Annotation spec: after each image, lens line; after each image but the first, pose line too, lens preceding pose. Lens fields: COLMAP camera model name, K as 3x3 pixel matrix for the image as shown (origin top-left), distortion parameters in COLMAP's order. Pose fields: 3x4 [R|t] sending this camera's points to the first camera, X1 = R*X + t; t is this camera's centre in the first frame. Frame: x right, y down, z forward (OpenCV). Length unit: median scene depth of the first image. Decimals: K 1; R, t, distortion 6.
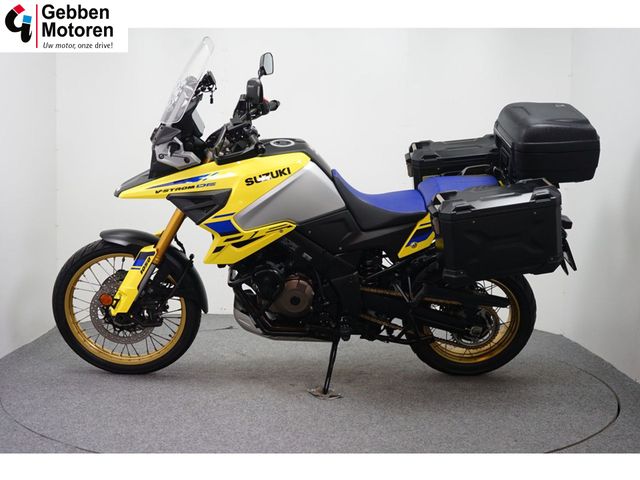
lens RADIAL K [[916.5, 0, 319.9], [0, 916.5, 242.5], [0, 0, 1]] dist [0.027977, 0.000000]
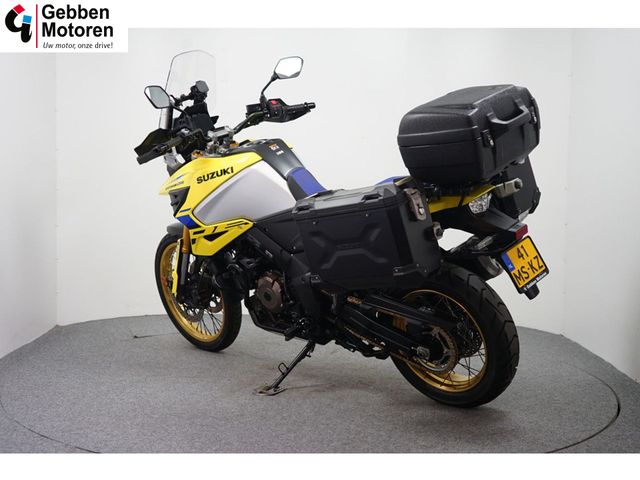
lens RADIAL K [[916.5, 0, 320.8], [0, 916.5, 238.5], [0, 0, 1]] dist [0.027977, 0.000000]
pose [[0.686253, 0.046647, -0.725865, 0.784678], [-0.063939, 0.997947, 0.003683, -0.009679], [0.724547, 0.043883, 0.687827, 0.342502]]
